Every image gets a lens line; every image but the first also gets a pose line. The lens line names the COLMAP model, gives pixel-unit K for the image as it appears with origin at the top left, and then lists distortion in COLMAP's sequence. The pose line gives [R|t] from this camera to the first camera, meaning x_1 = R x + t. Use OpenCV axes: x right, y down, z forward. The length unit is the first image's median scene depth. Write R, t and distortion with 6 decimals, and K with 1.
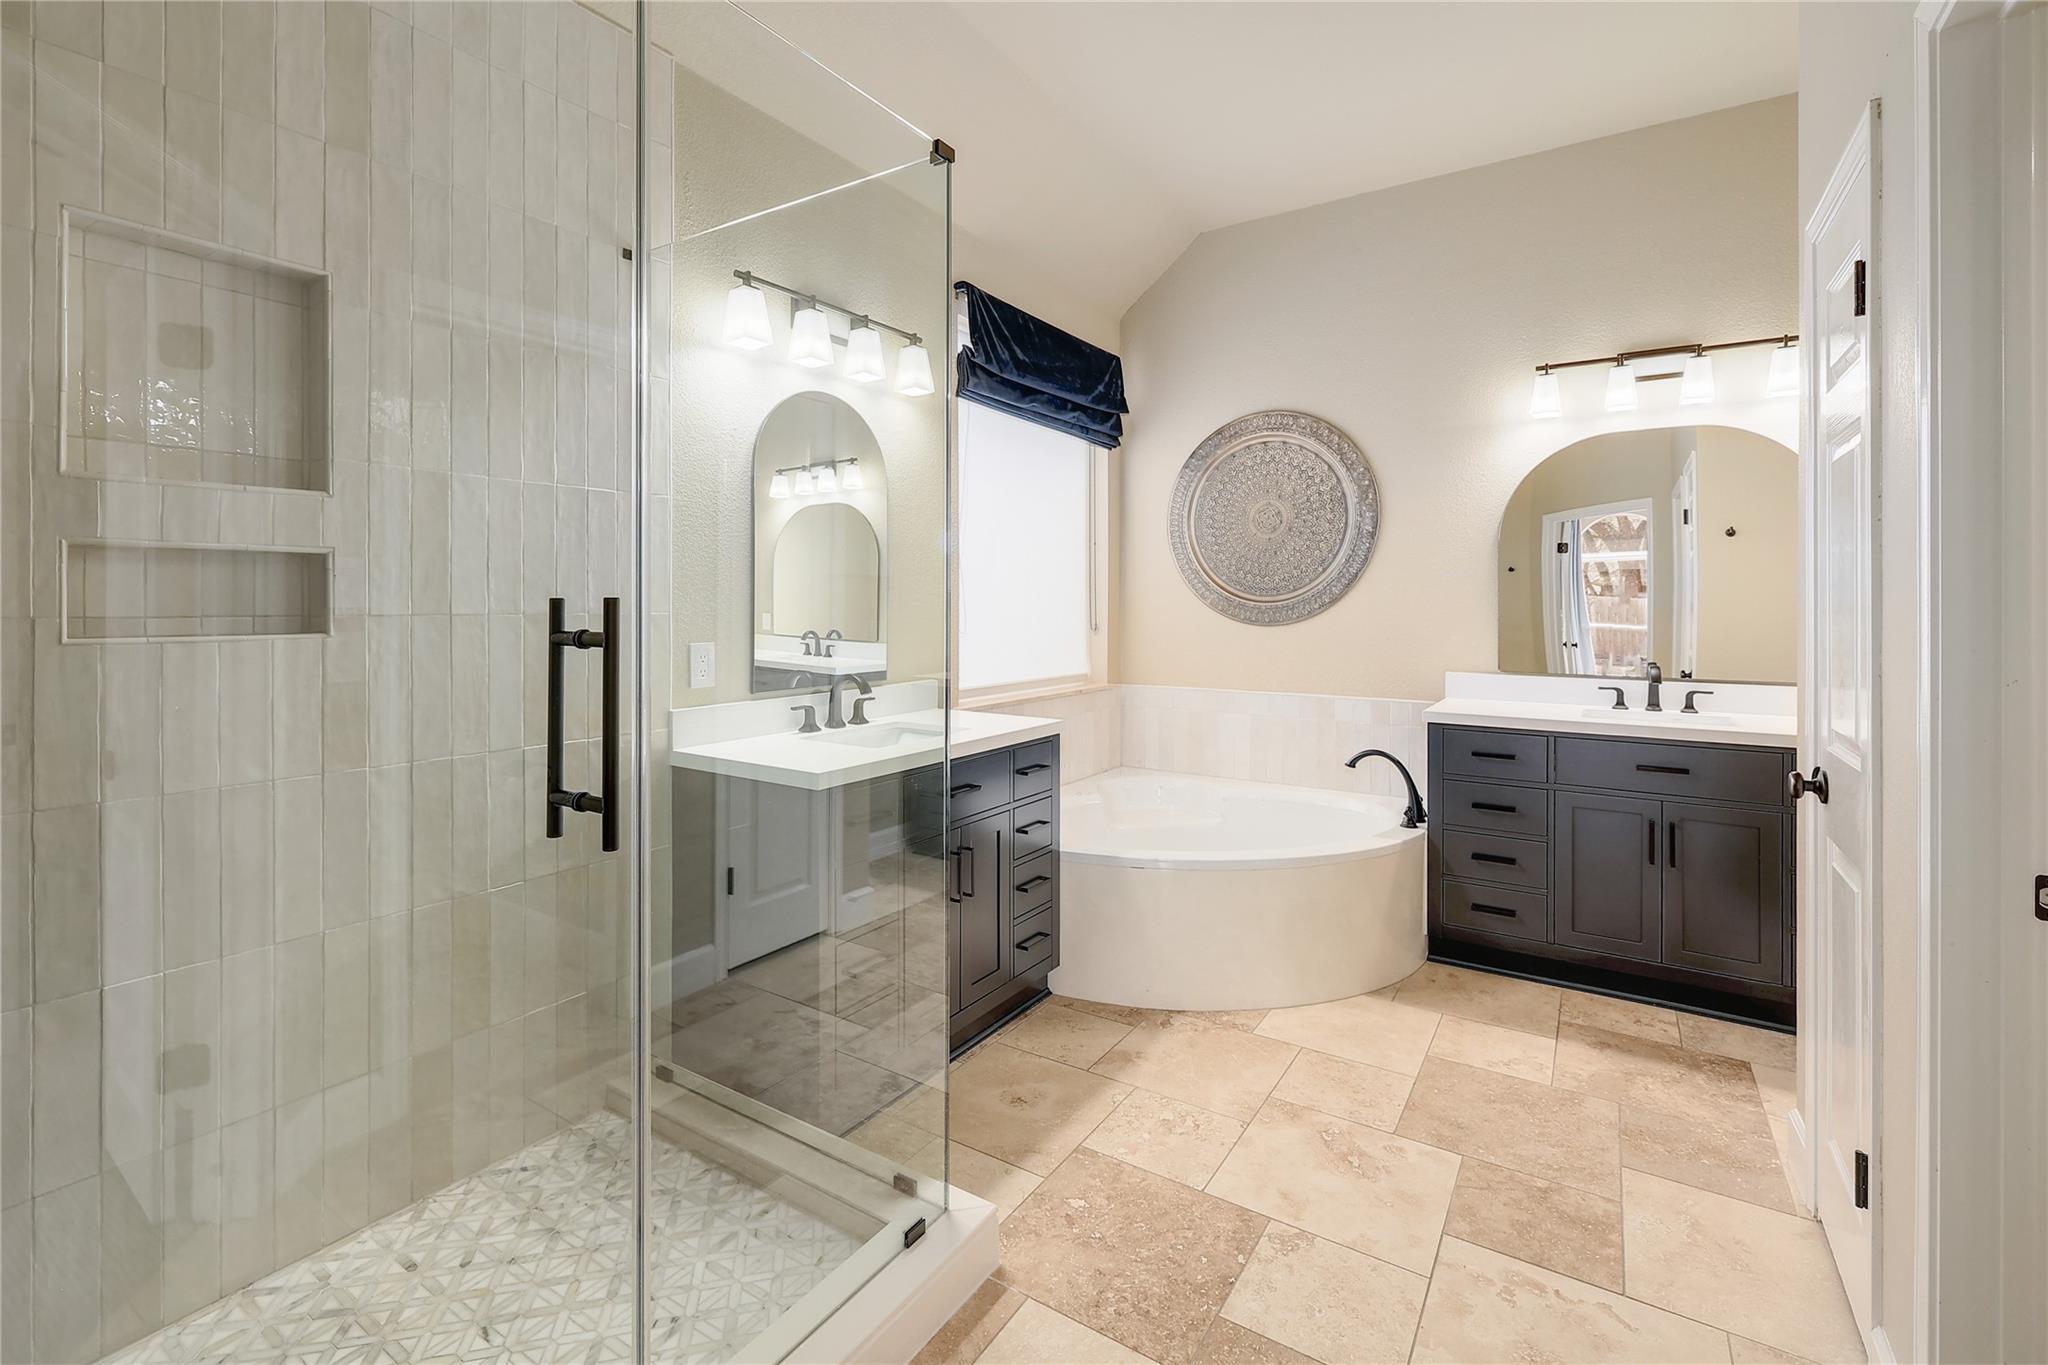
lens RADIAL K [[898.3, 0, 1023.3], [0, 898.3, 608.7], [0, 0, 1]] dist [-0.001373, 0.000014]
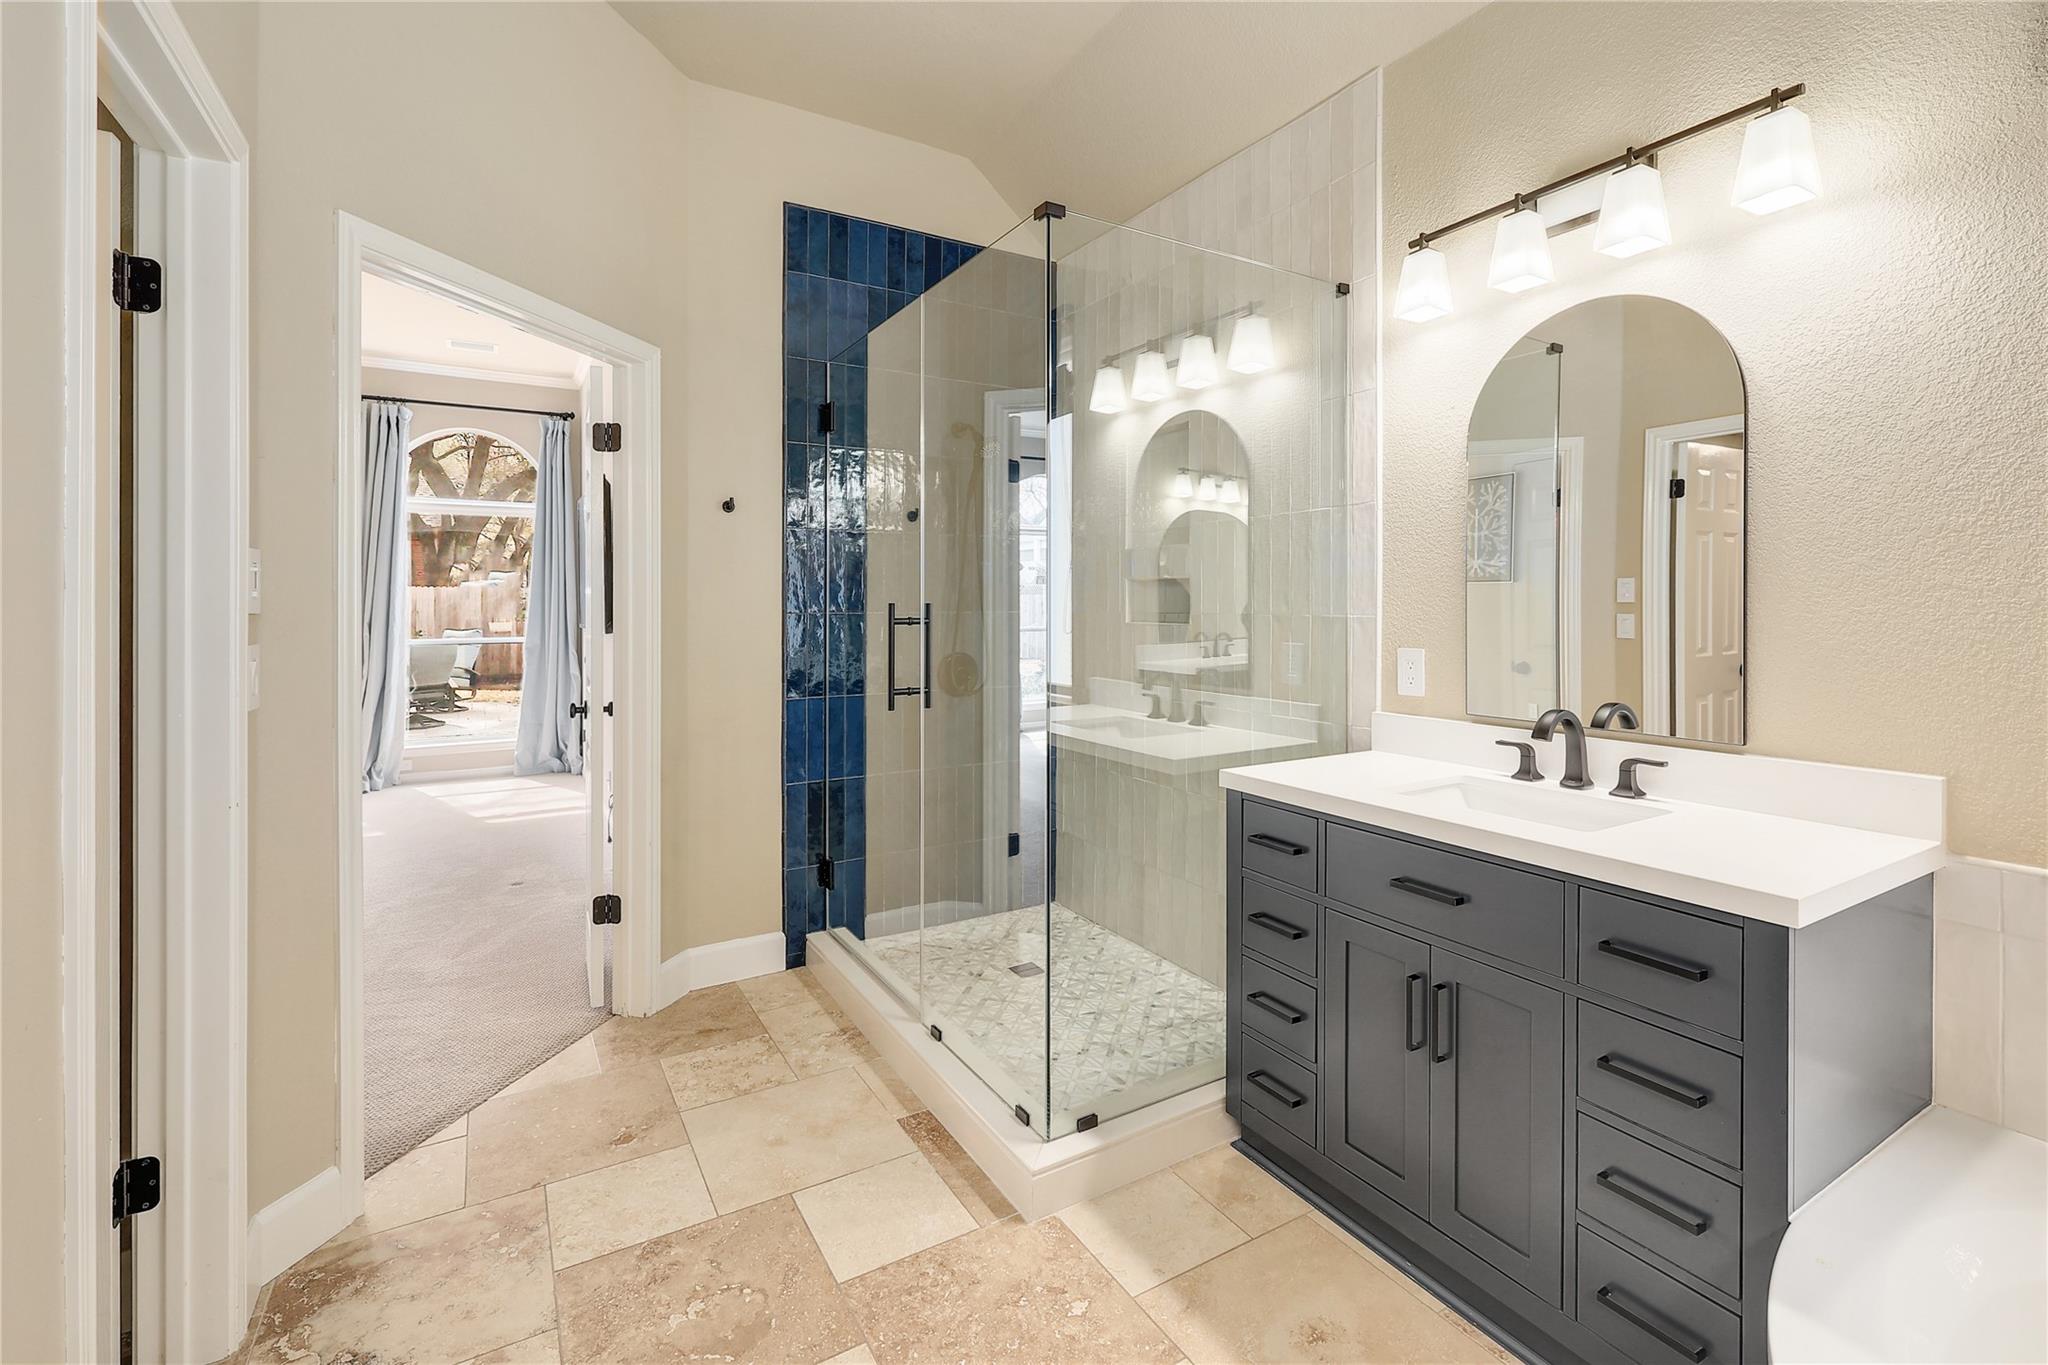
lens RADIAL K [[898.3, 0, 1023.3], [0, 898.3, 608.7], [0, 0, 1]] dist [-0.001373, 0.000014]
pose [[-0.439615, 0.002446, -0.898183, 0.950483], [-0.007428, 0.999952, 0.006358, -0.010073], [0.898156, 0.009467, -0.439576, 1.478164]]
